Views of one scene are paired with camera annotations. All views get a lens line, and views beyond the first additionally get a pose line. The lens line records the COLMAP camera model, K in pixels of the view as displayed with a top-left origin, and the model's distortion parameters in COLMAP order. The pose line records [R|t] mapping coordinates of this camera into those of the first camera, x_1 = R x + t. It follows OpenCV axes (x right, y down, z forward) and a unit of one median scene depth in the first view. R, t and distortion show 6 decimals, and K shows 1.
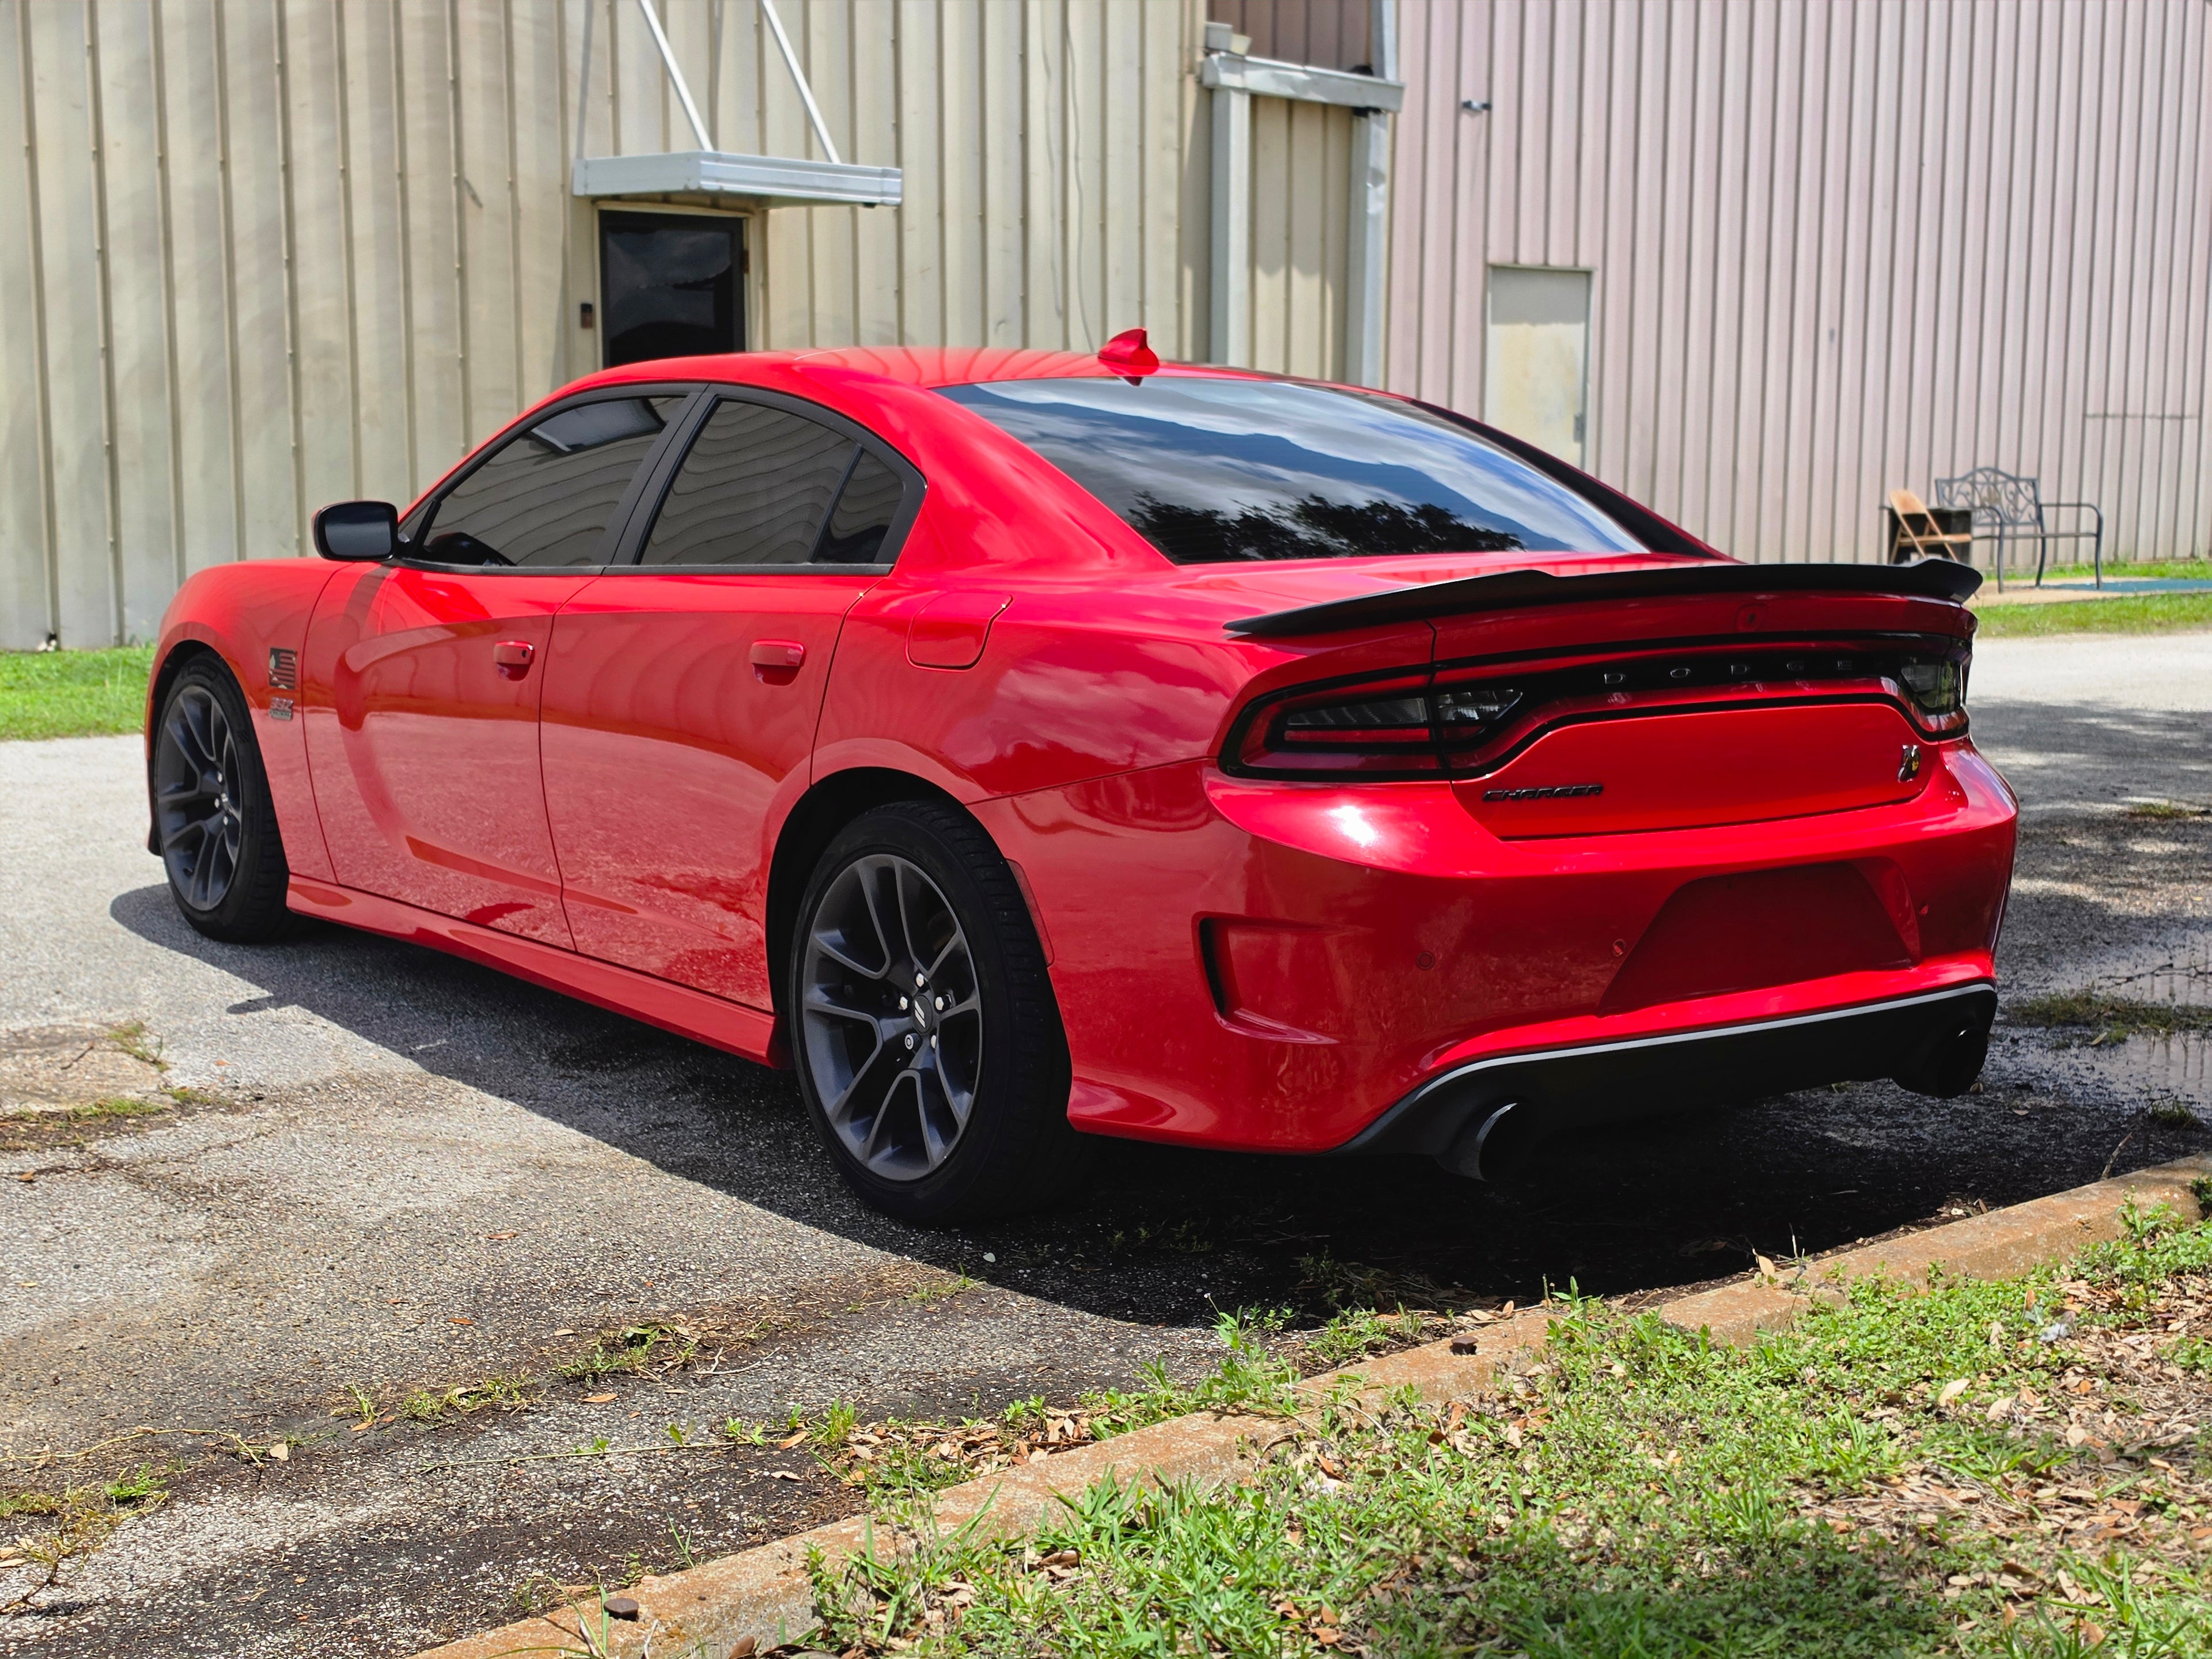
lens RADIAL K [[3062.8, 0, 1138.4], [0, 3062.8, 827.0], [0, 0, 1]] dist [0.127987, -0.144836]
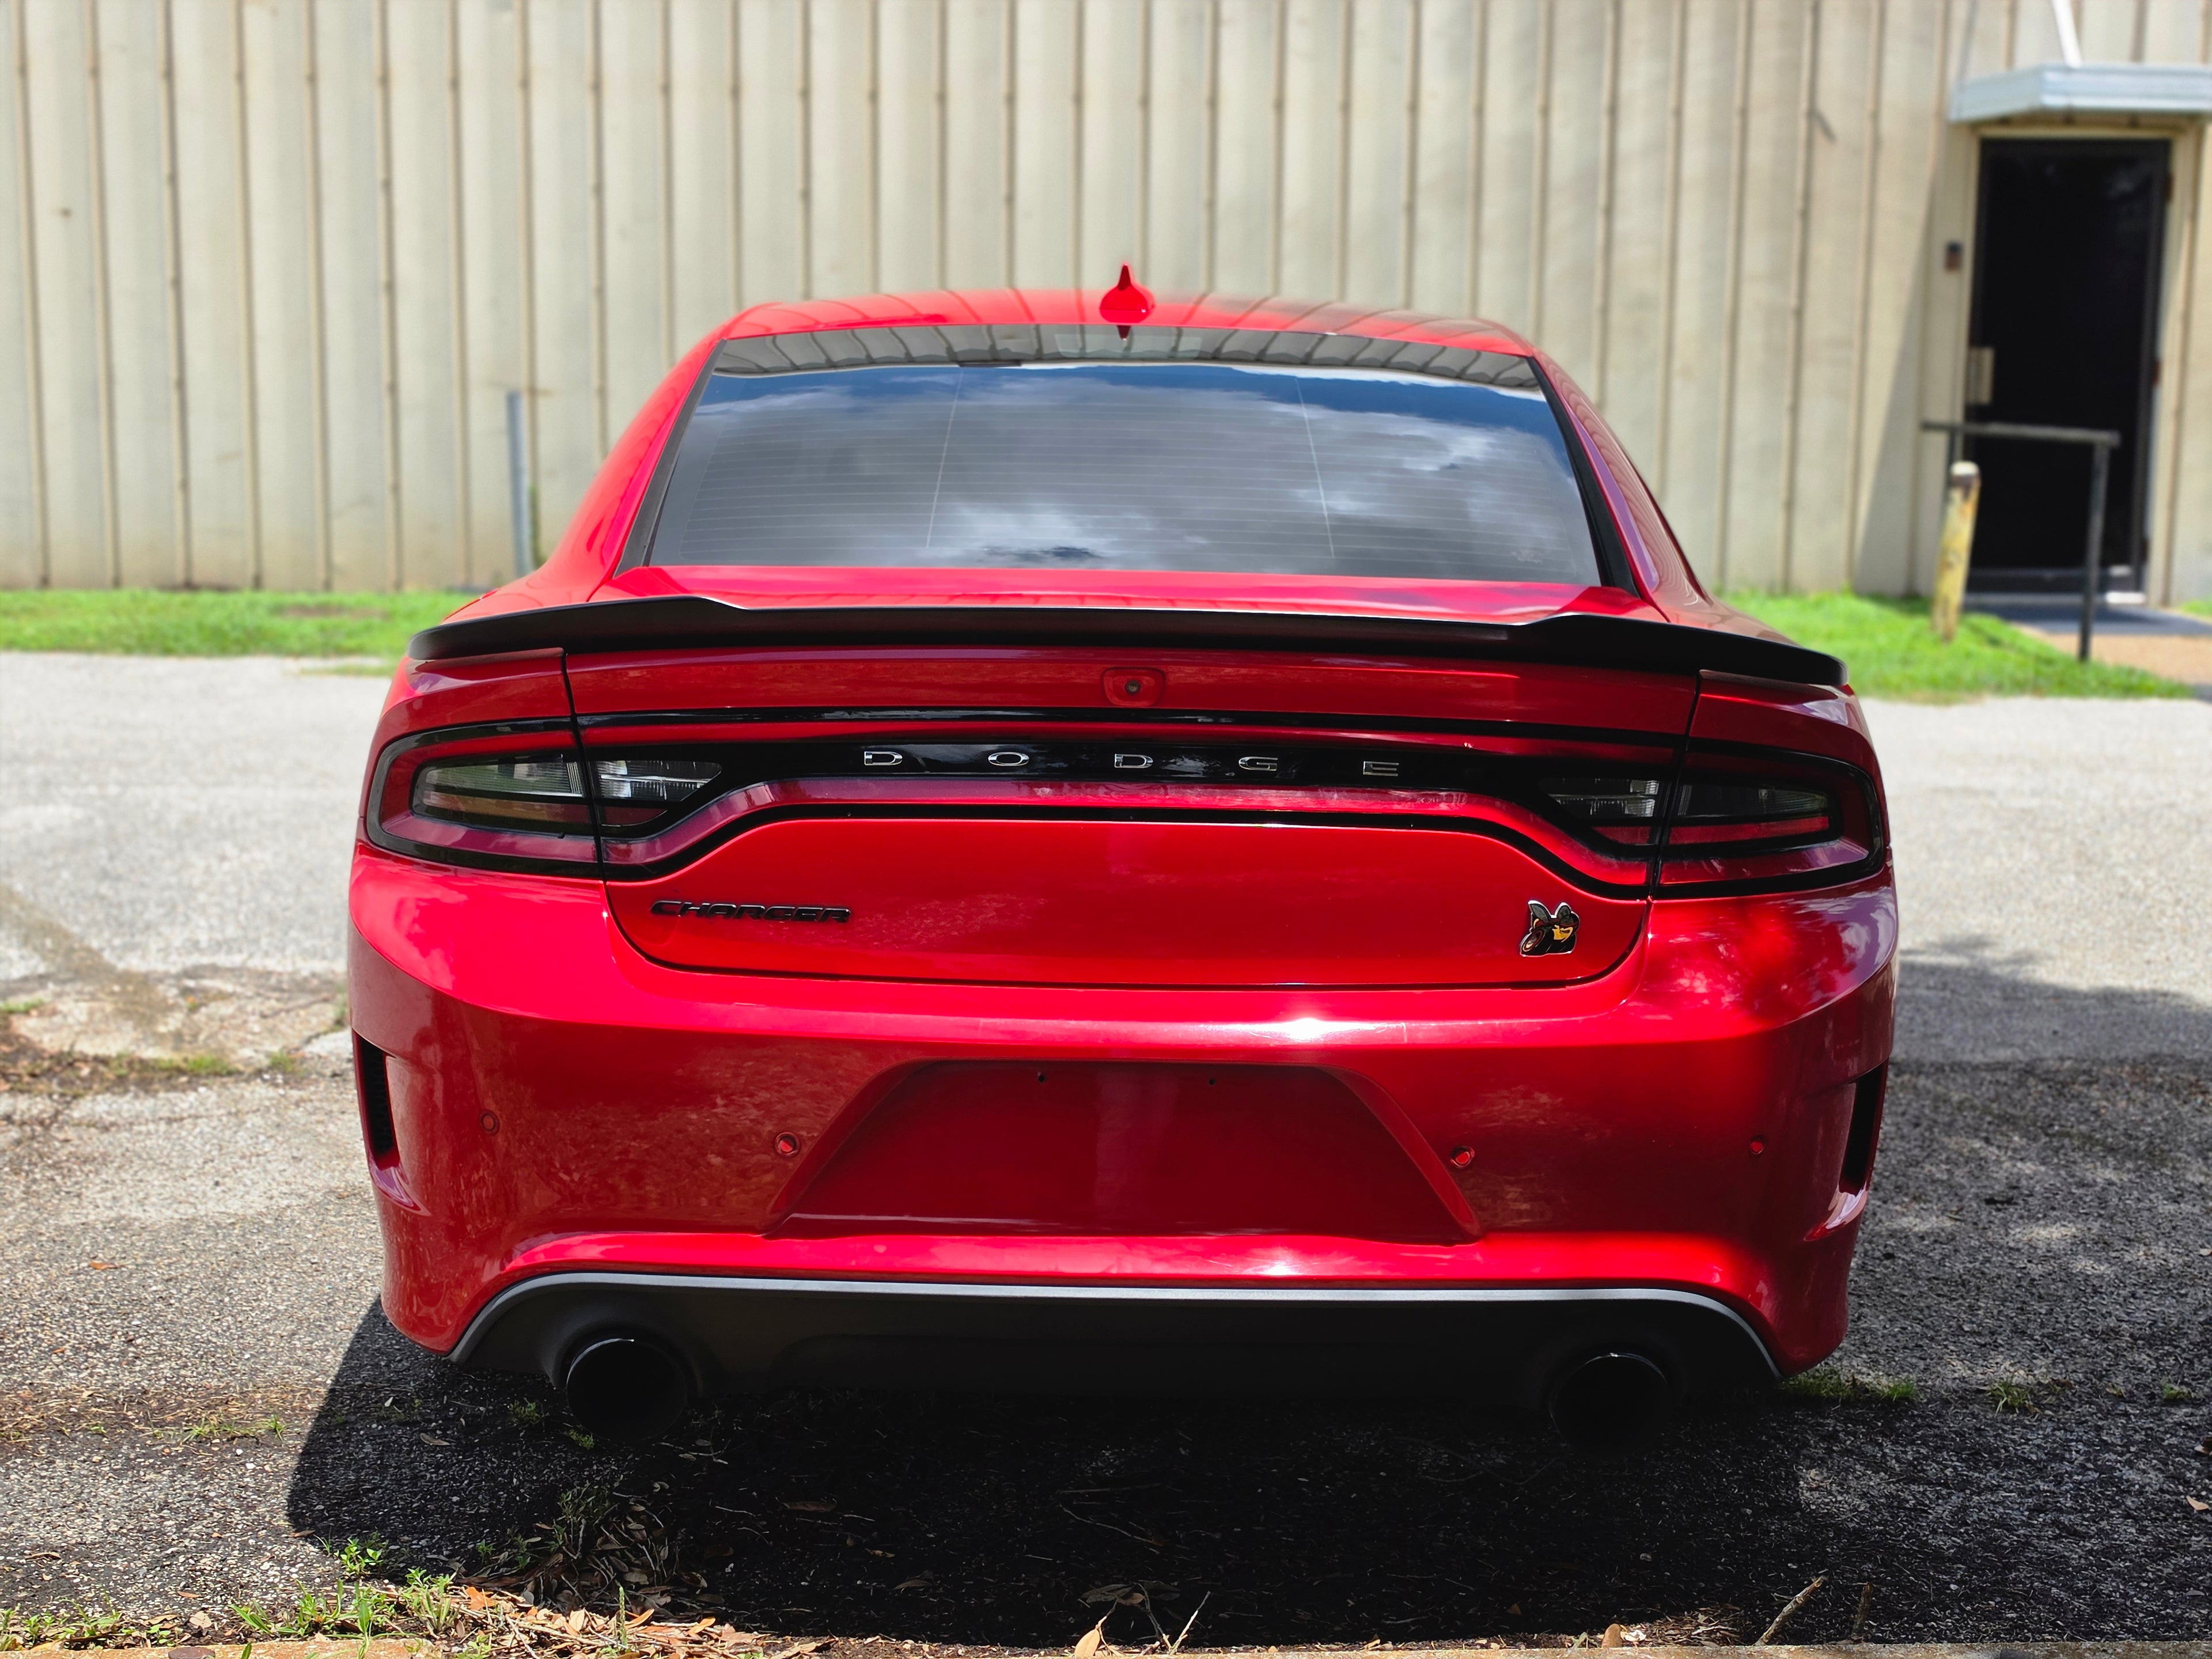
lens RADIAL K [[3062.8, 0, 1138.4], [0, 3062.8, 827.0], [0, 0, 1]] dist [0.127987, -0.144836]
pose [[0.799916, 0.096673, -0.592275, 0.192402], [-0.087407, 0.995183, 0.044386, -0.021598], [0.593713, 0.016264, 0.804513, 0.148406]]
